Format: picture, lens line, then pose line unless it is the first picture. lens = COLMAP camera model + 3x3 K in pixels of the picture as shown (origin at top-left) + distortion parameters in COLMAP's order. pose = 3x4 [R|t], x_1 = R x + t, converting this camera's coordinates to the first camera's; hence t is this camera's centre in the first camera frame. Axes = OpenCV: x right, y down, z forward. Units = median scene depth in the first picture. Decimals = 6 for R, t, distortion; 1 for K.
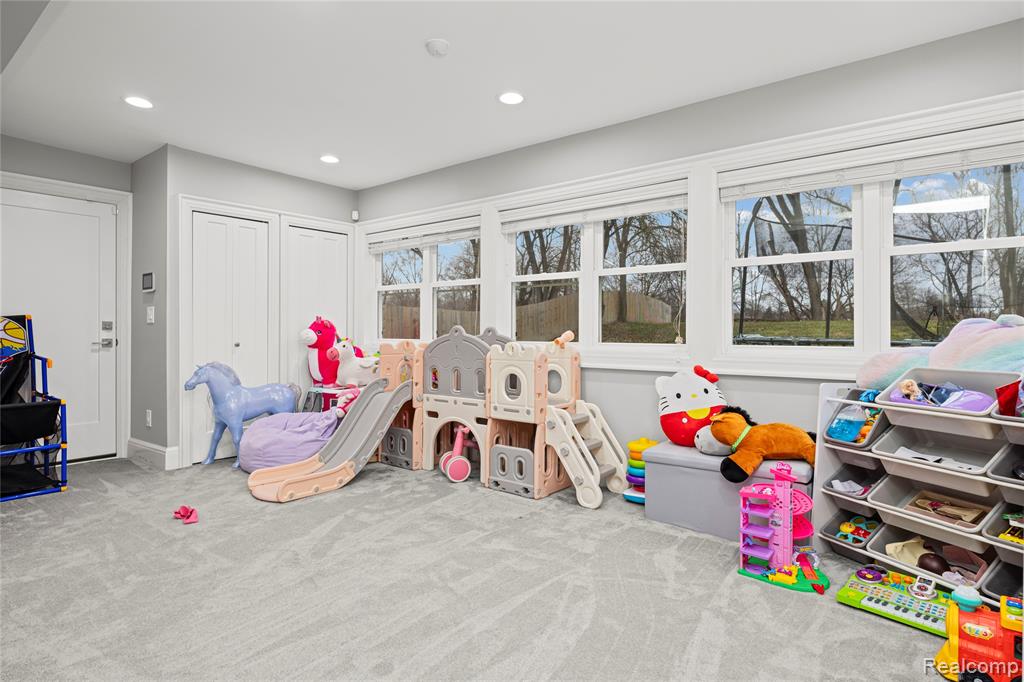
lens RADIAL K [[541.0, 0, 509.7], [0, 541.0, 332.6], [0, 0, 1]] dist [0.009658, -0.004667]
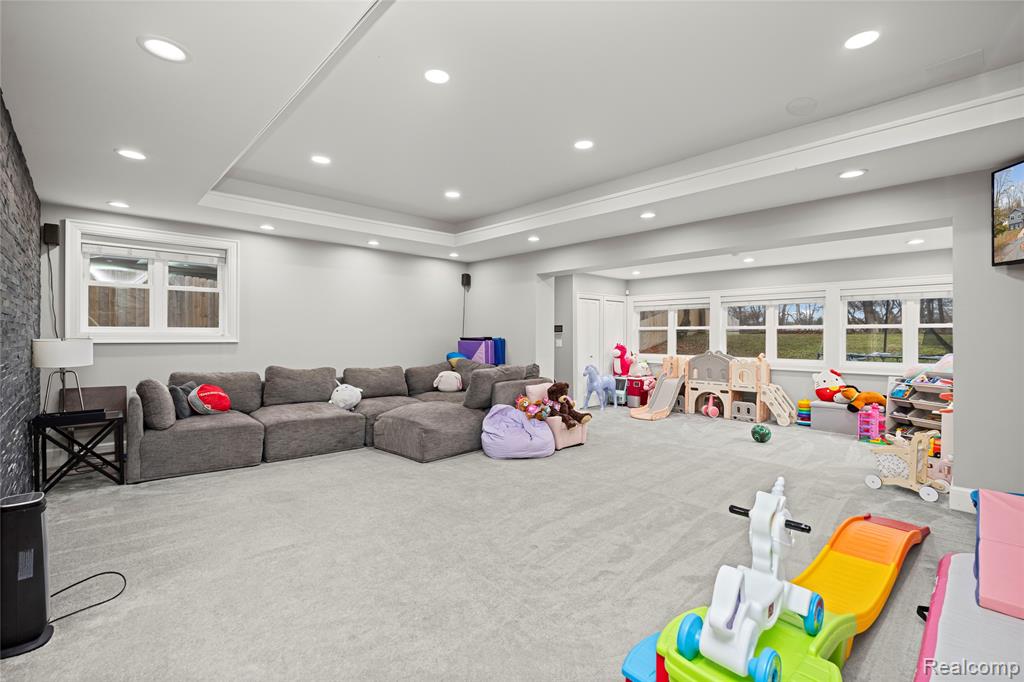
lens RADIAL K [[451.1, 0, 508.7], [0, 451.1, 333.8], [0, 0, 1]] dist [-0.000022, -0.002629]
pose [[0.988605, 0.003145, -0.150500, -0.773172], [-0.004550, 0.999949, -0.008996, -0.073924], [0.150464, 0.009578, 0.988569, -1.213094]]
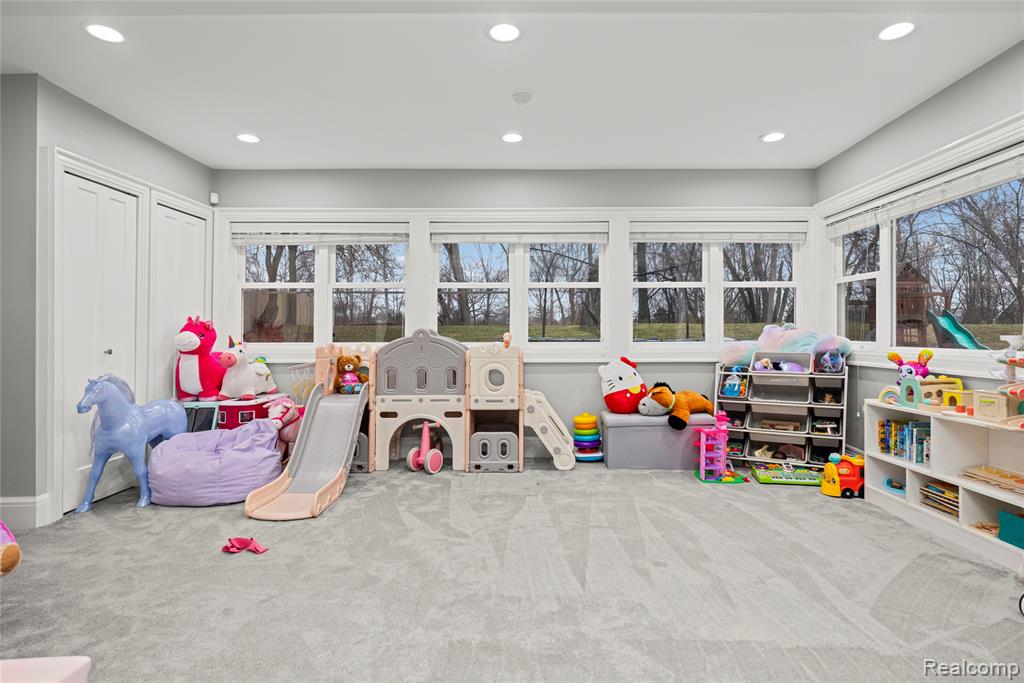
lens RADIAL K [[541.0, 0, 530.5], [0, 541.0, 334.2], [0, 0, 1]] dist [0.009658, -0.004667]
pose [[0.787183, -0.002742, 0.616713, -0.692663], [0.005808, 0.999979, -0.002967, 0.004405], [-0.616692, 0.005918, 0.787182, 0.036413]]
